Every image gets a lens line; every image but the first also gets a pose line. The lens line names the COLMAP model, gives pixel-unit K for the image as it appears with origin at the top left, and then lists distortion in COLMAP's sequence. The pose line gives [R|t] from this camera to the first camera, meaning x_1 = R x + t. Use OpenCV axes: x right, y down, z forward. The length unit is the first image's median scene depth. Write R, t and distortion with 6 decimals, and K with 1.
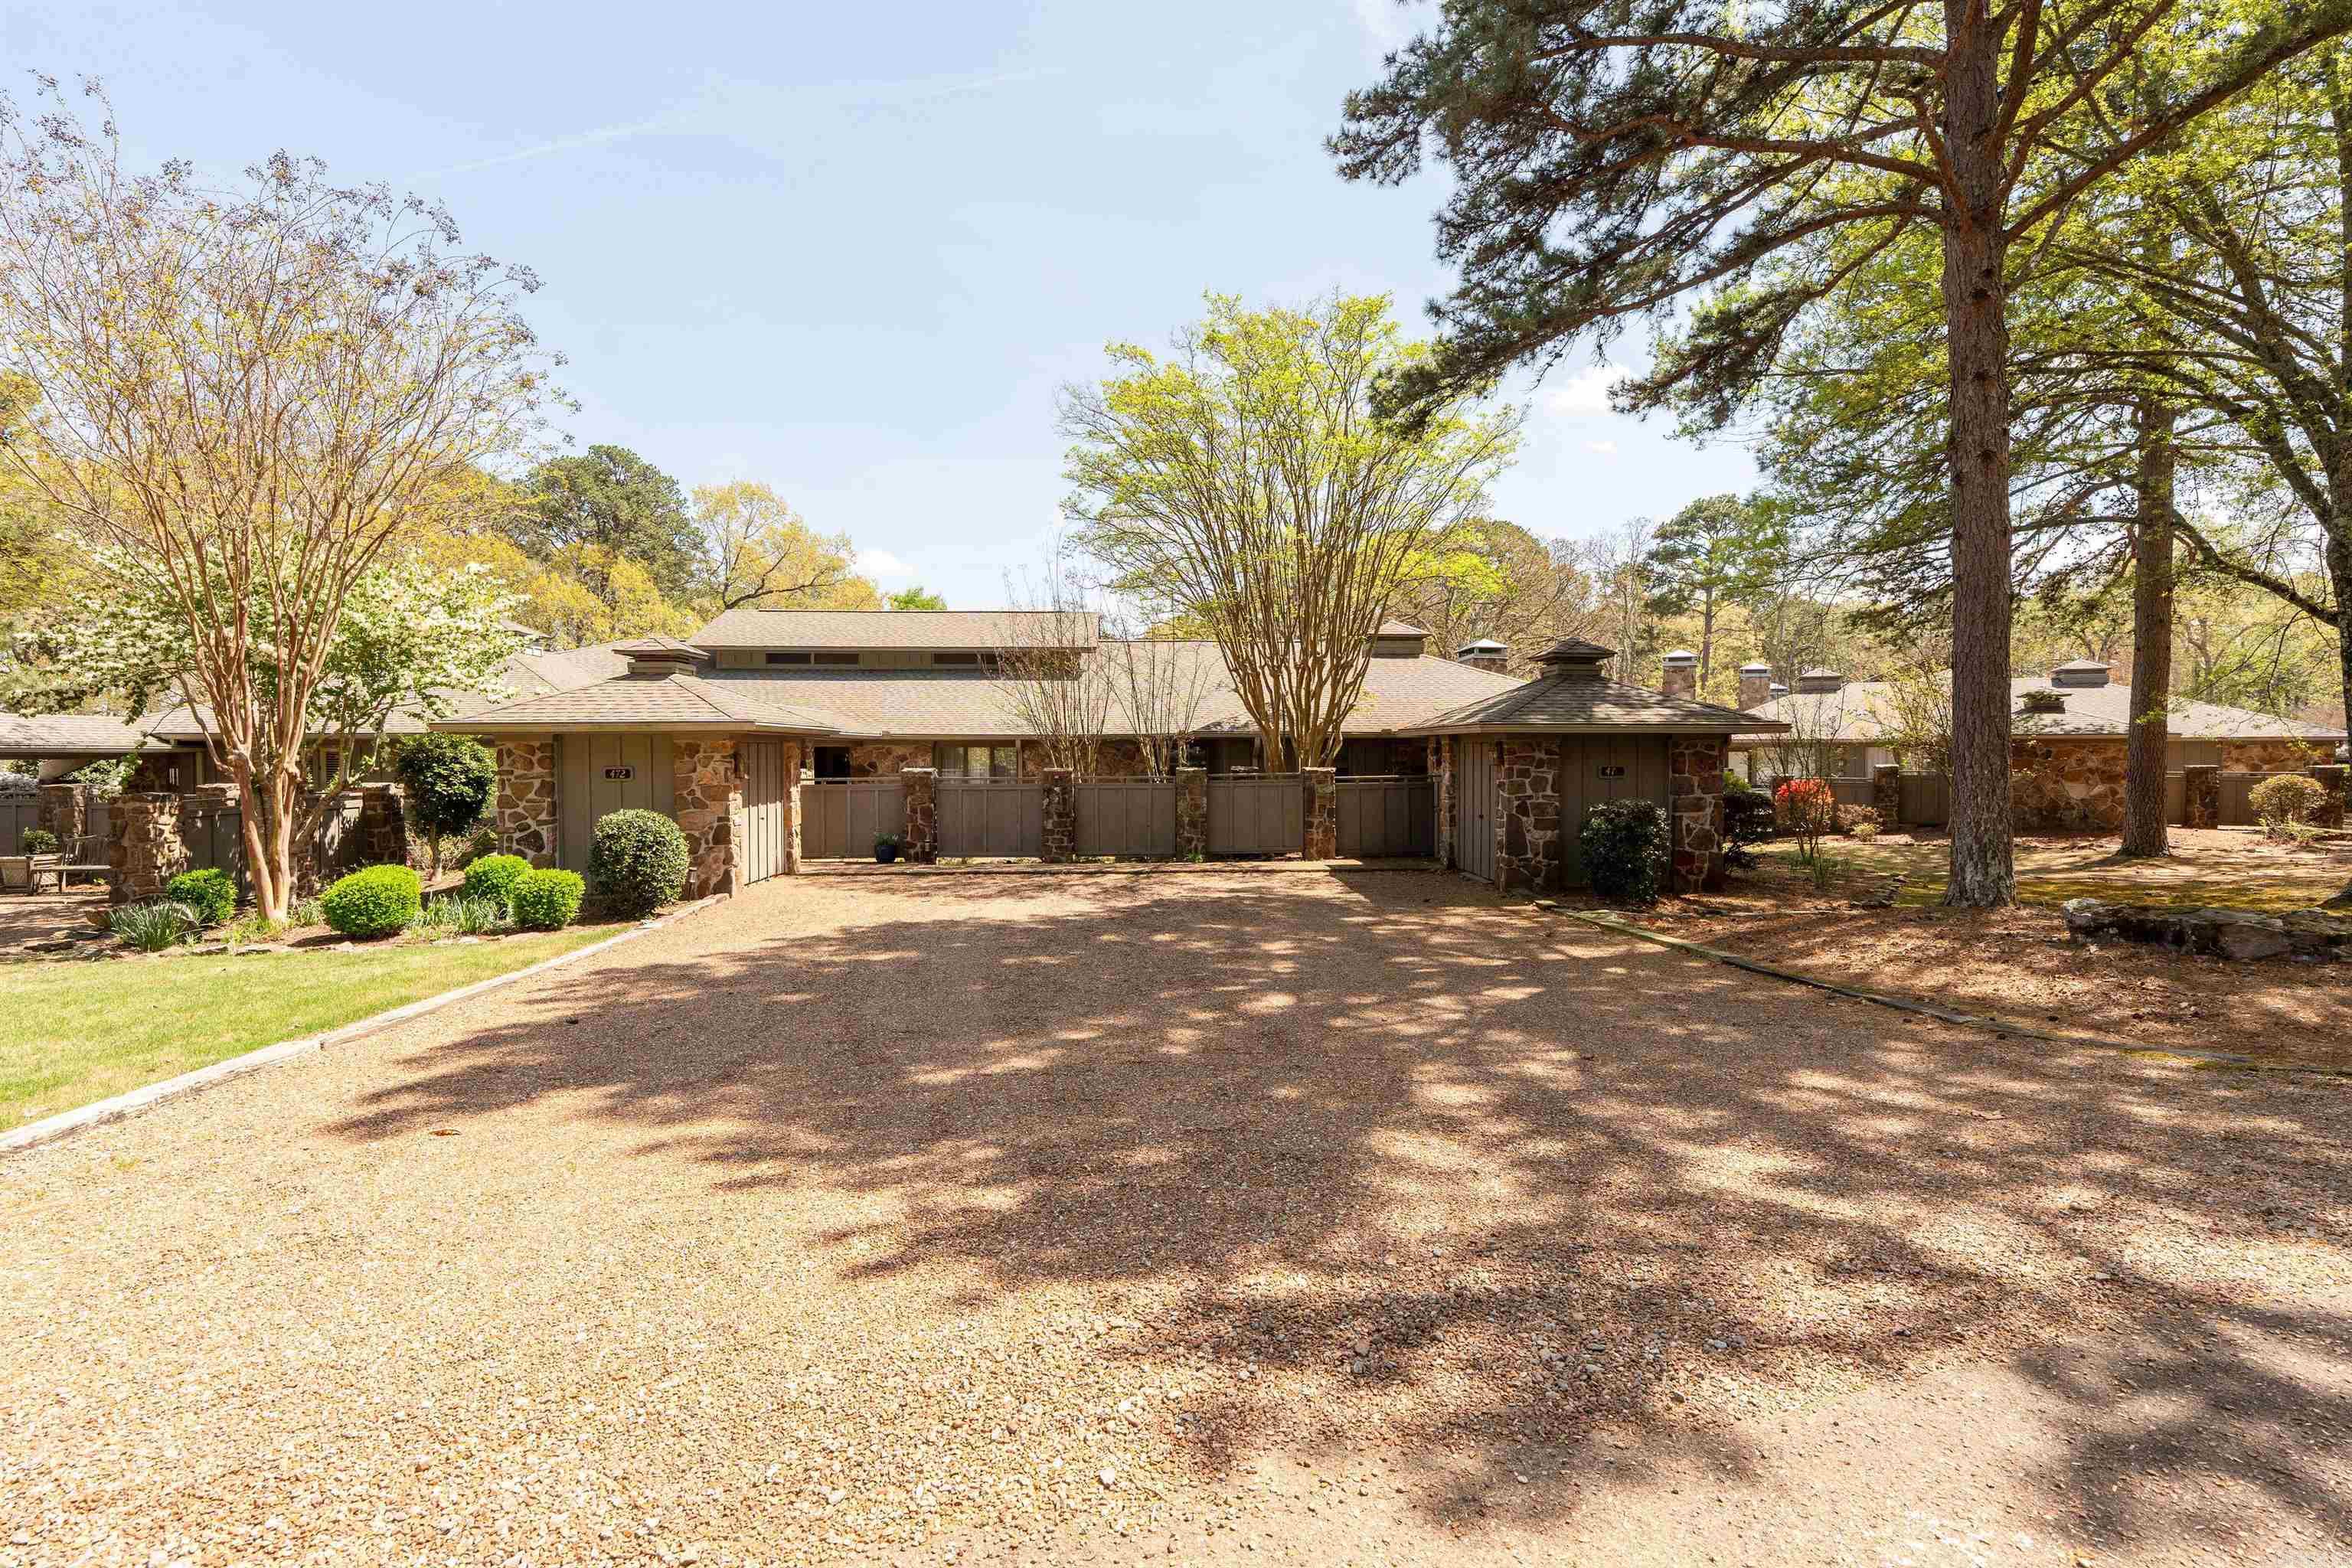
lens RADIAL K [[1047.9, 0, 1176.0], [0, 1047.9, 784.0], [0, 0, 1]] dist [-0.003182, 0.000234]
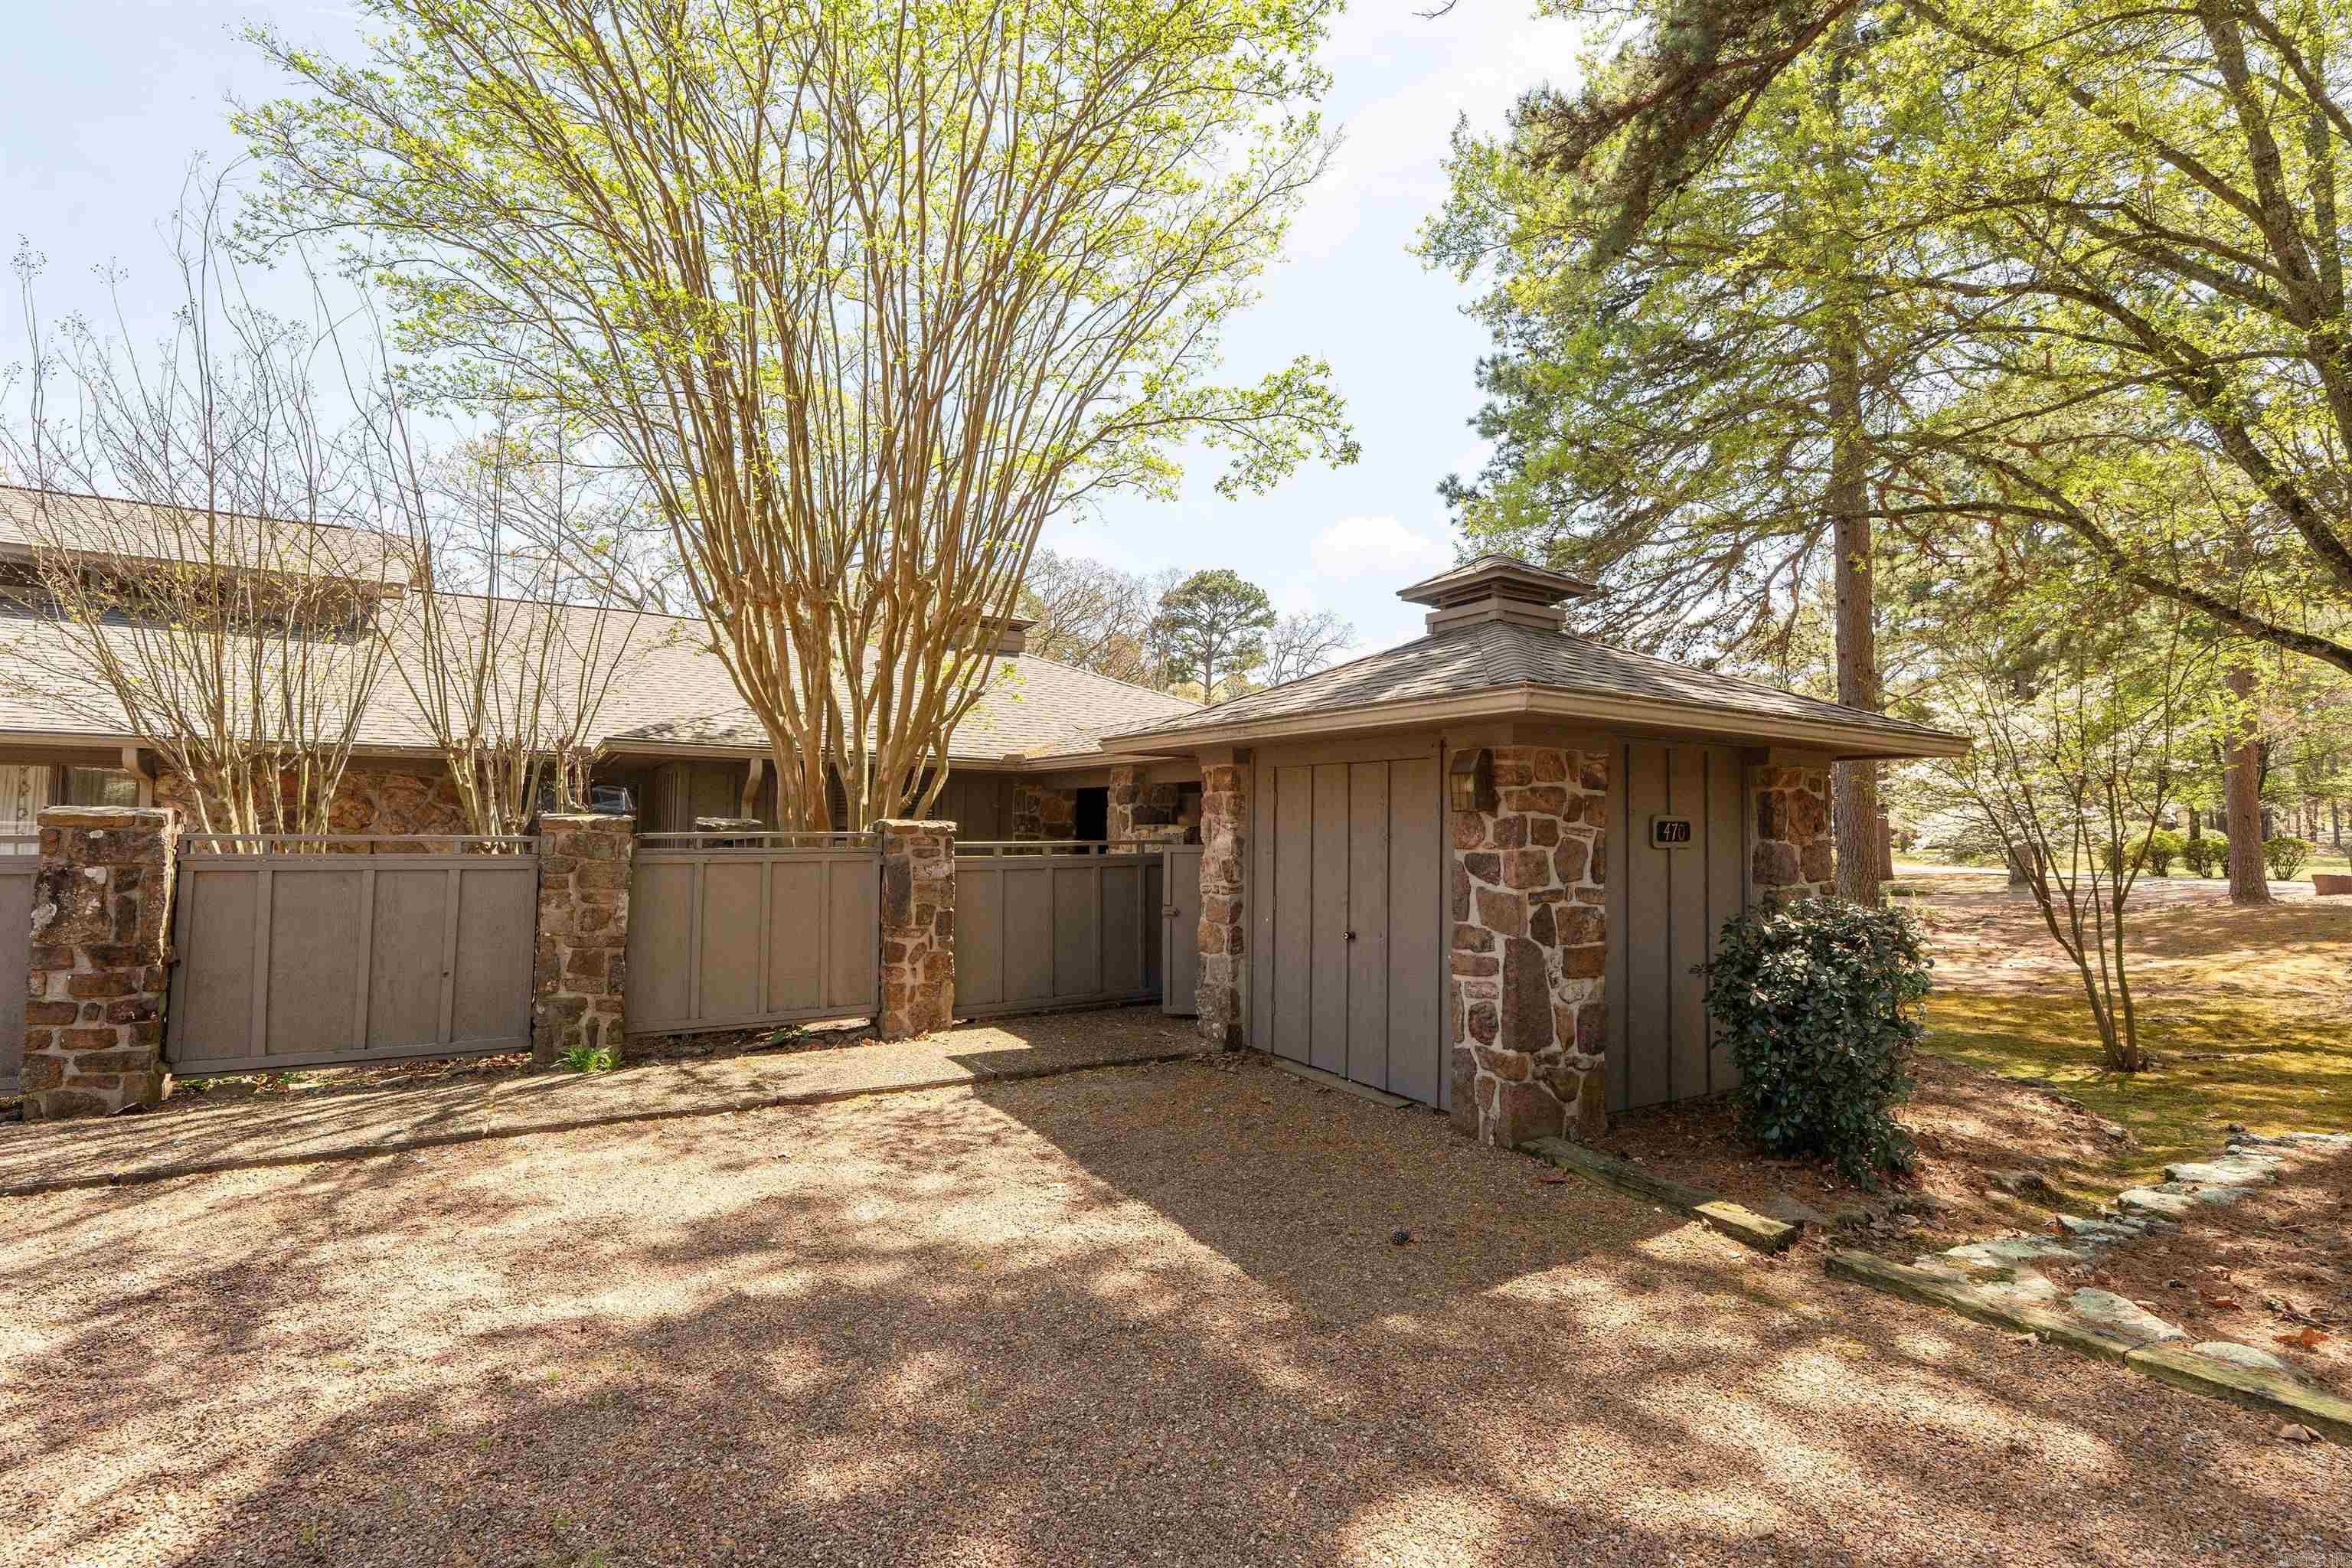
lens RADIAL K [[1047.9, 0, 1176.0], [0, 1047.9, 784.0], [0, 0, 1]] dist [-0.003182, 0.000234]
pose [[0.876622, 0.034838, 0.479918, 0.019405], [-0.002023, 0.997634, -0.068725, -0.001160], [-0.481176, 0.059275, 0.874618, 0.561931]]
